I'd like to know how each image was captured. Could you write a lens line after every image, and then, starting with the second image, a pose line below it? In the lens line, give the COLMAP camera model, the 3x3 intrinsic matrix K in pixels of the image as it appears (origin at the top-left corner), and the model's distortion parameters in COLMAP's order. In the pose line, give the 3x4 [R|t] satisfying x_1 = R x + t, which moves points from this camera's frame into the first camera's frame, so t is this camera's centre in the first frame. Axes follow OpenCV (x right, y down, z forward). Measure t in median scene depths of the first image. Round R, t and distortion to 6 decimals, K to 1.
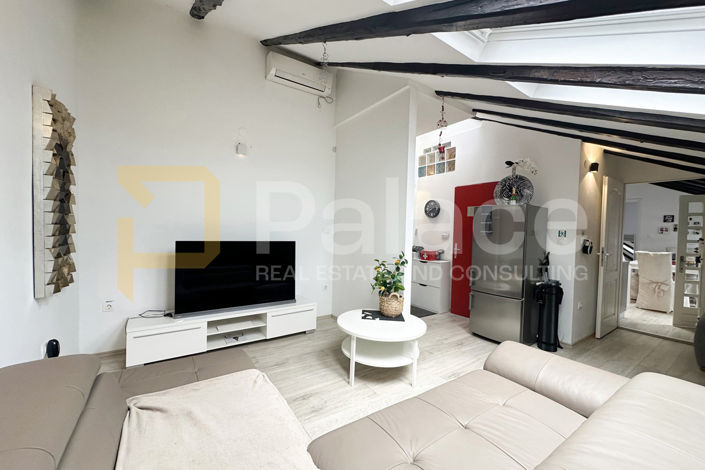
lens RADIAL K [[280.7, 0, 341.1], [0, 280.7, 247.7], [0, 0, 1]] dist [-0.004130, 0.000812]
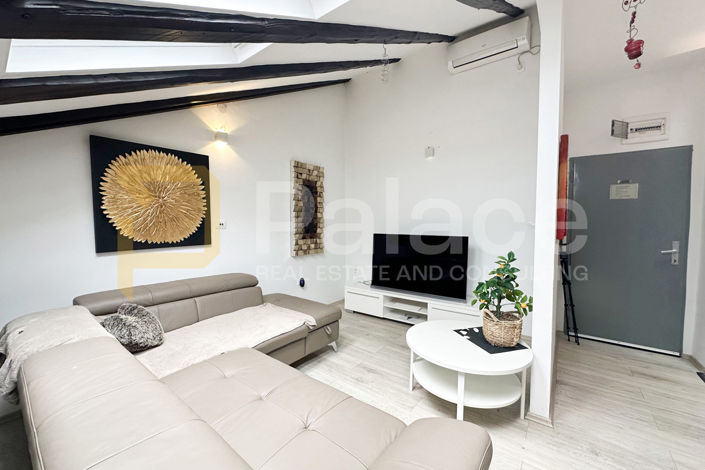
lens RADIAL K [[280.7, 0, 347.5], [0, 280.7, 238.0], [0, 0, 1]] dist [-0.004130, 0.000812]
pose [[0.333445, 0.028436, -0.942341, 0.707693], [-0.035684, 0.999209, 0.017526, -0.022873], [0.942094, 0.027783, 0.334196, 0.395154]]
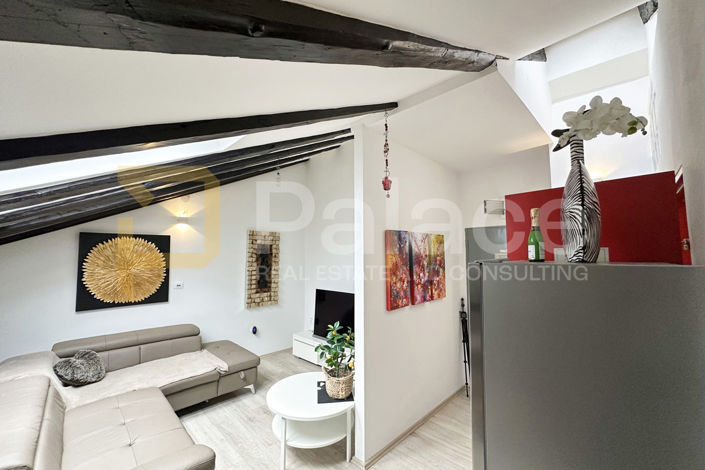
lens RADIAL K [[280.7, 0, 349.5], [0, 280.7, 237.8], [0, 0, 1]] dist [-0.004130, 0.000812]
pose [[0.207592, -0.090173, -0.974051, 1.097400], [-0.036941, 0.994309, -0.099921, -0.166791], [0.977518, 0.056726, 0.203080, 0.832141]]
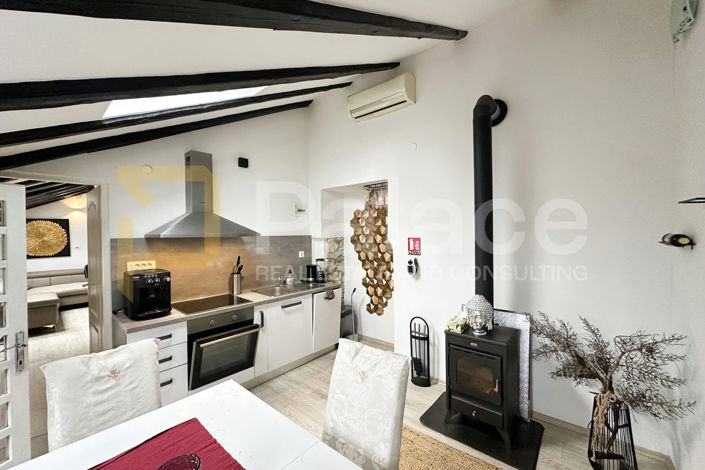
lens RADIAL K [[289.2, 0, 352.8], [0, 289.2, 230.1], [0, 0, 1]] dist [0.001389, 0.000495]
pose [[0.277613, -0.008018, -0.960660, 2.655548], [-0.022261, 0.999643, -0.014776, -0.204682], [0.960435, 0.025487, 0.277335, 1.913861]]
